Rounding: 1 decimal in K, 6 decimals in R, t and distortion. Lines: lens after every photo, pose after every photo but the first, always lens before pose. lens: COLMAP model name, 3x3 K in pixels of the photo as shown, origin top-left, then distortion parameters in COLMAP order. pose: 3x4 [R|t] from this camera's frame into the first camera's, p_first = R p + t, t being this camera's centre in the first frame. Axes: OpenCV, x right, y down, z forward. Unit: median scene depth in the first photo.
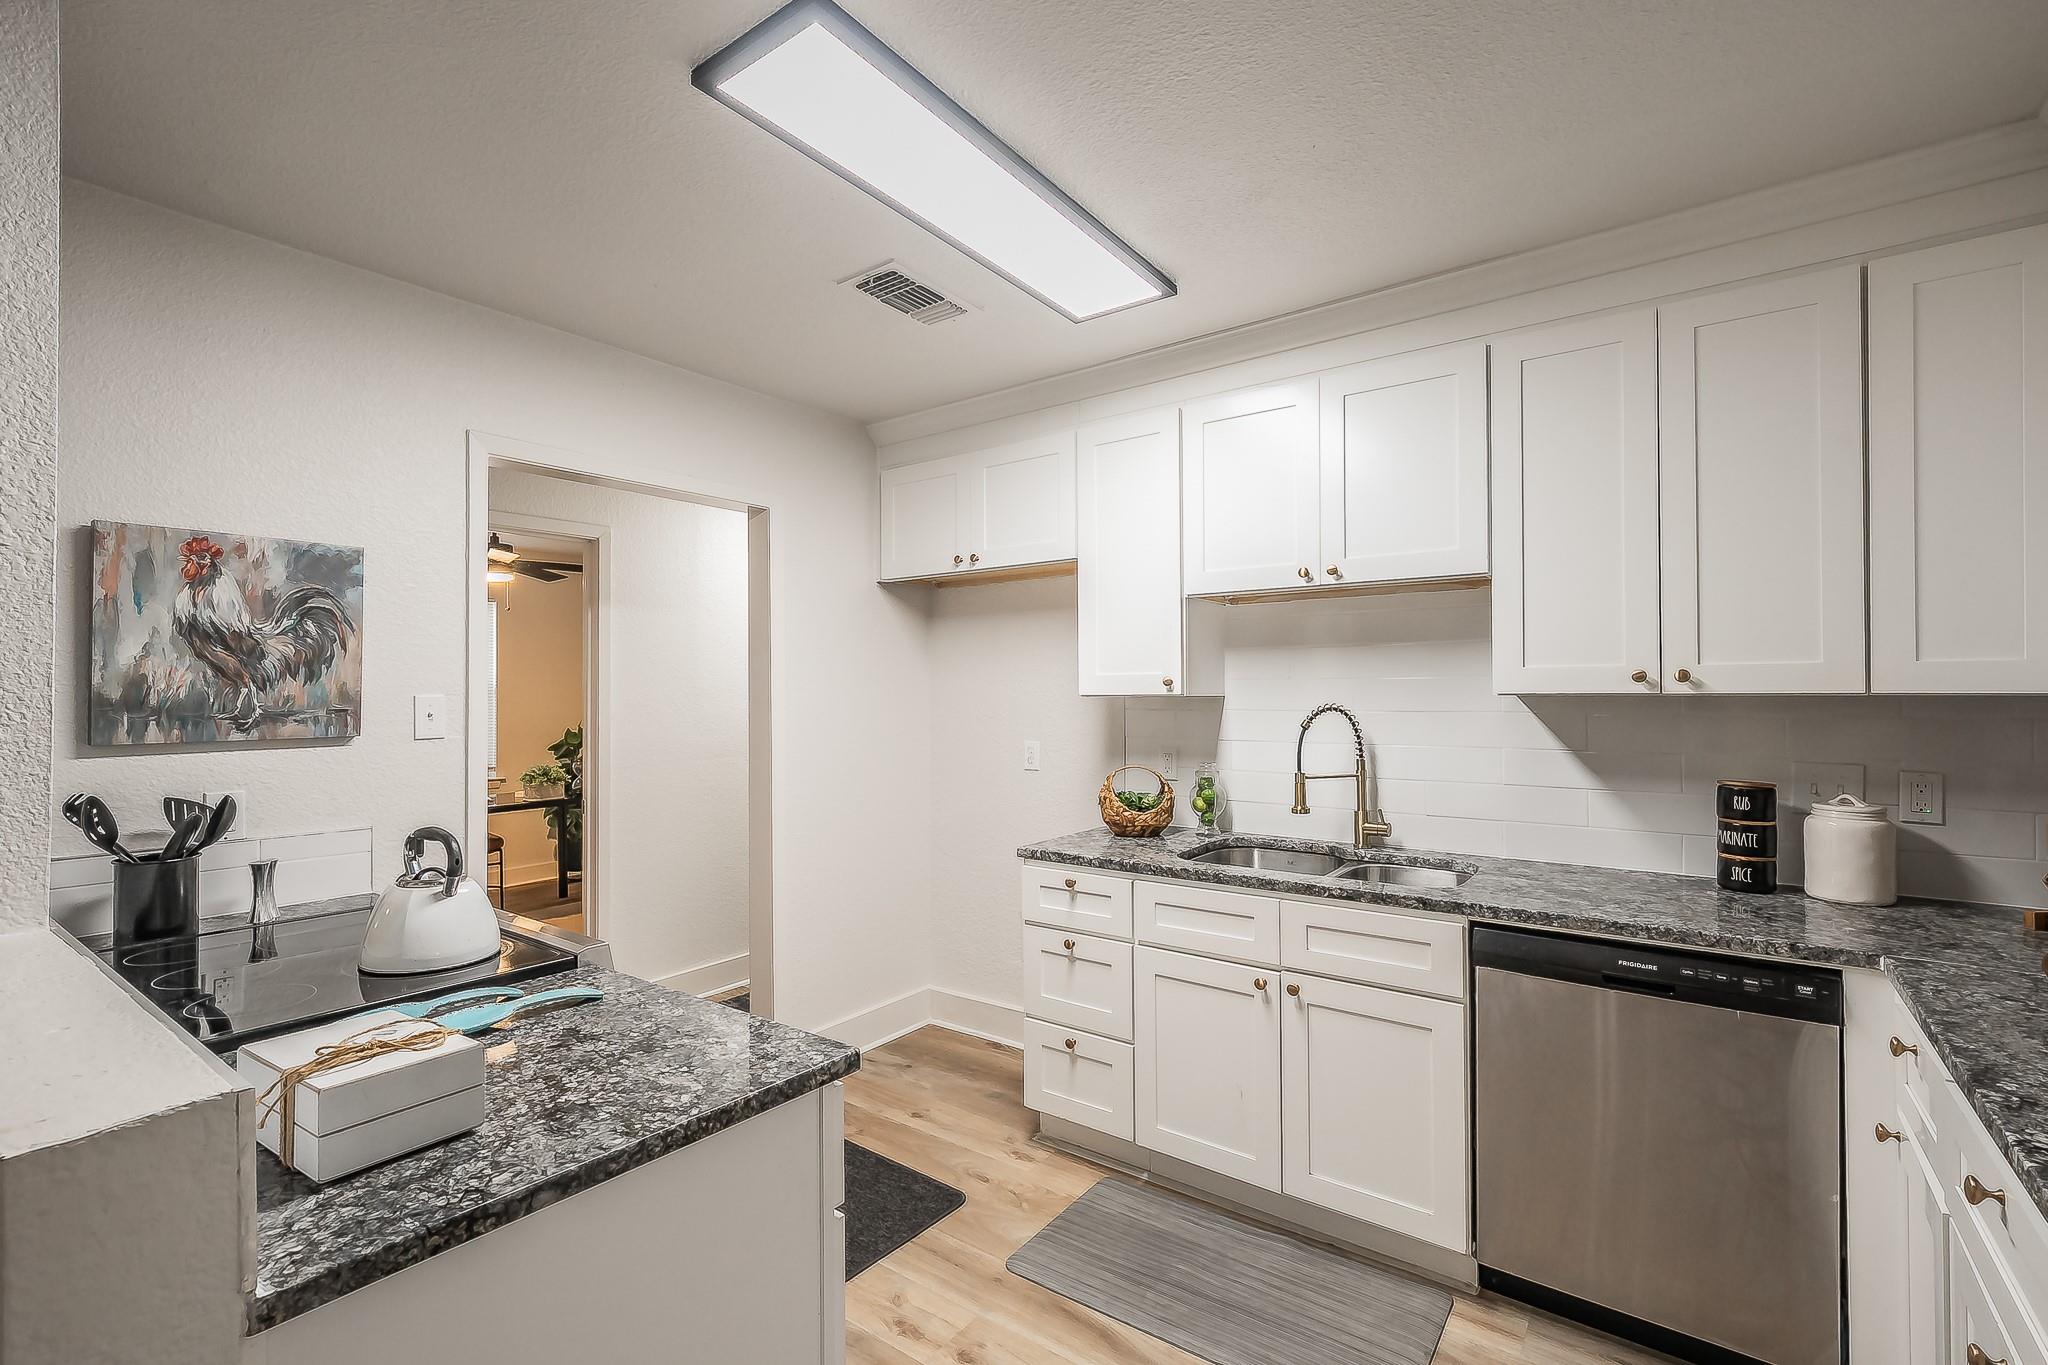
lens RADIAL K [[909.7, 0, 1019.4], [0, 909.7, 681.1], [0, 0, 1]] dist [-0.000990, -0.000076]
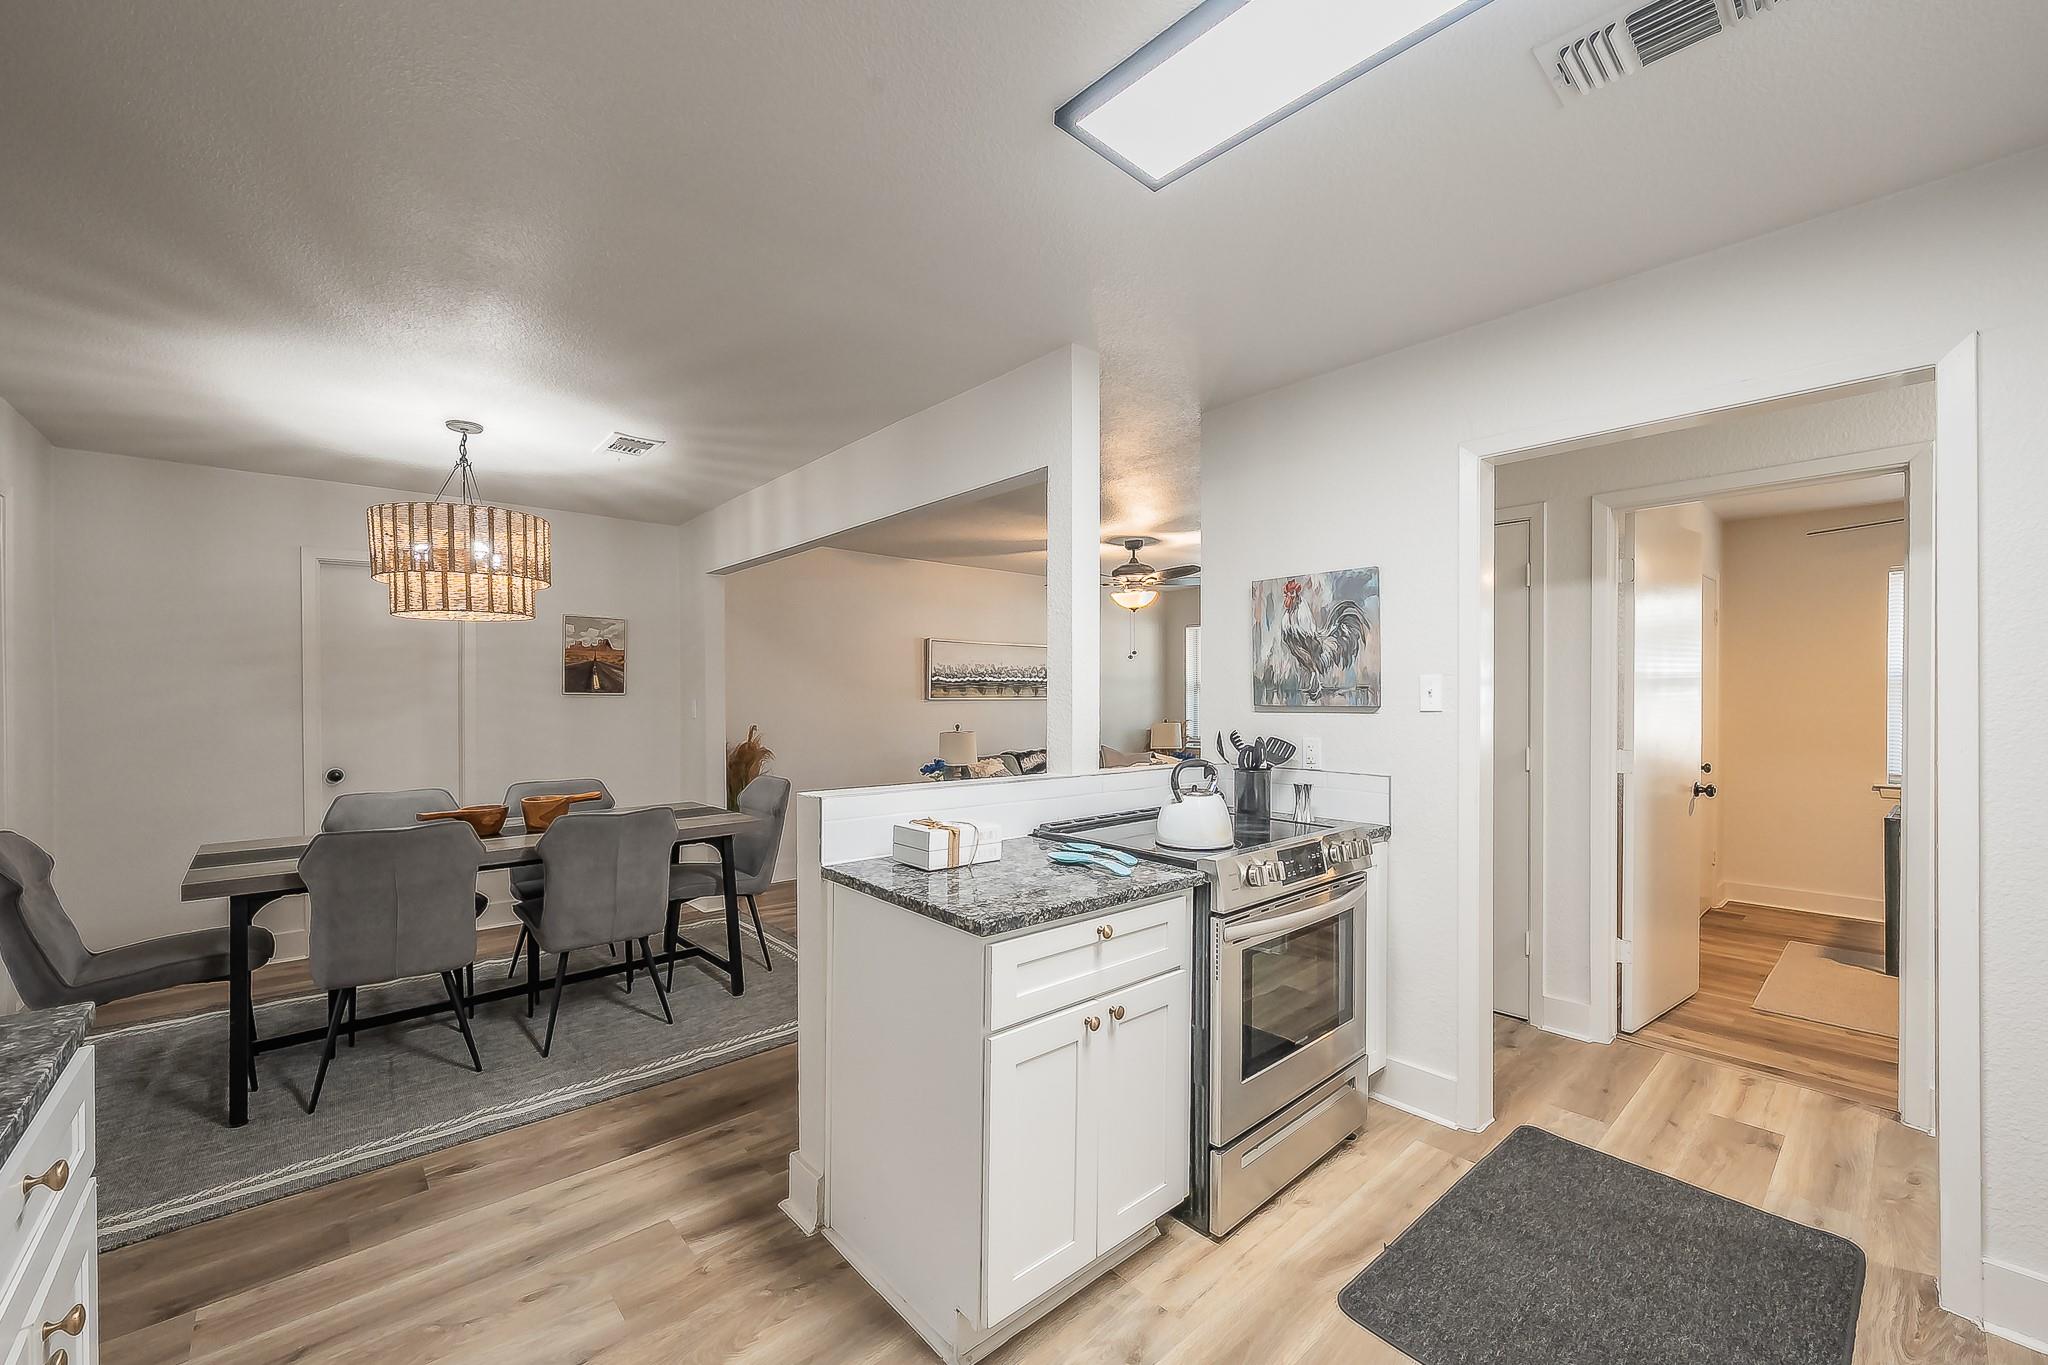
lens RADIAL K [[818.3, 0, 1023.2], [0, 818.3, 697.3], [0, 0, 1]] dist [0.000592, 0.000008]
pose [[-0.203622, 0.008119, -0.979016, 0.619387], [0.011371, 0.999918, 0.005927, 0.036552], [0.978984, -0.009925, -0.203697, 0.803032]]
